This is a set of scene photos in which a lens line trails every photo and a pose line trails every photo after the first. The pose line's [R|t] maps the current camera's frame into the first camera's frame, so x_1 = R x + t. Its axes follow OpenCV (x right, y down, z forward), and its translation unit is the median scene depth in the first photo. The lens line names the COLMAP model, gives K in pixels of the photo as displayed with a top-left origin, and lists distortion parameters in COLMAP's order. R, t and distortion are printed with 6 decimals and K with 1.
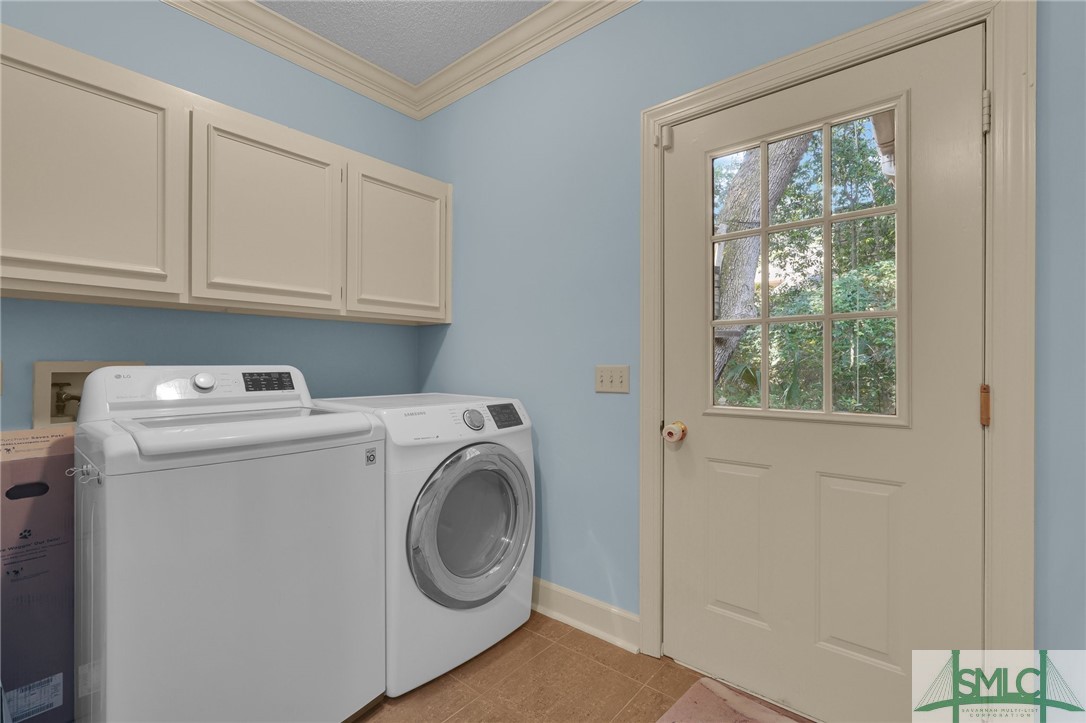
lens RADIAL K [[478.4, 0, 549.4], [0, 478.4, 363.5], [0, 0, 1]] dist [-0.003415, 0.000355]
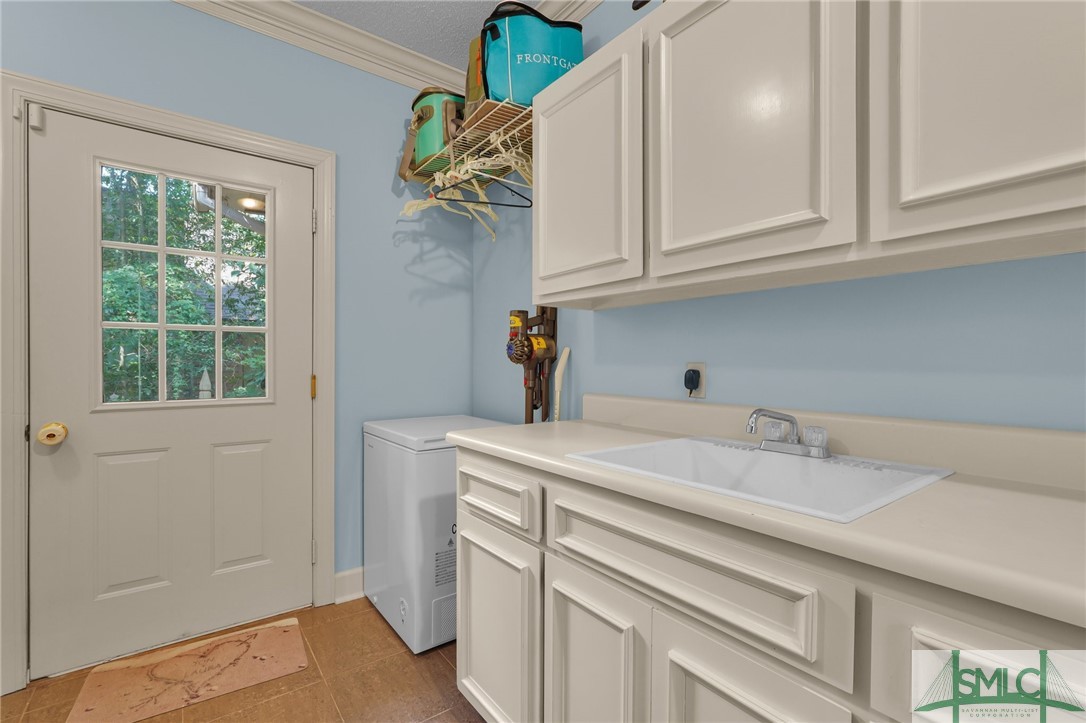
lens RADIAL K [[478.4, 0, 549.4], [0, 478.4, 363.5], [0, 0, 1]] dist [-0.003415, 0.000355]
pose [[0.220756, -0.000652, 0.975329, -0.458343], [-0.002019, 0.999997, 0.001126, -0.001093], [-0.975327, -0.002218, 0.220754, -0.179862]]
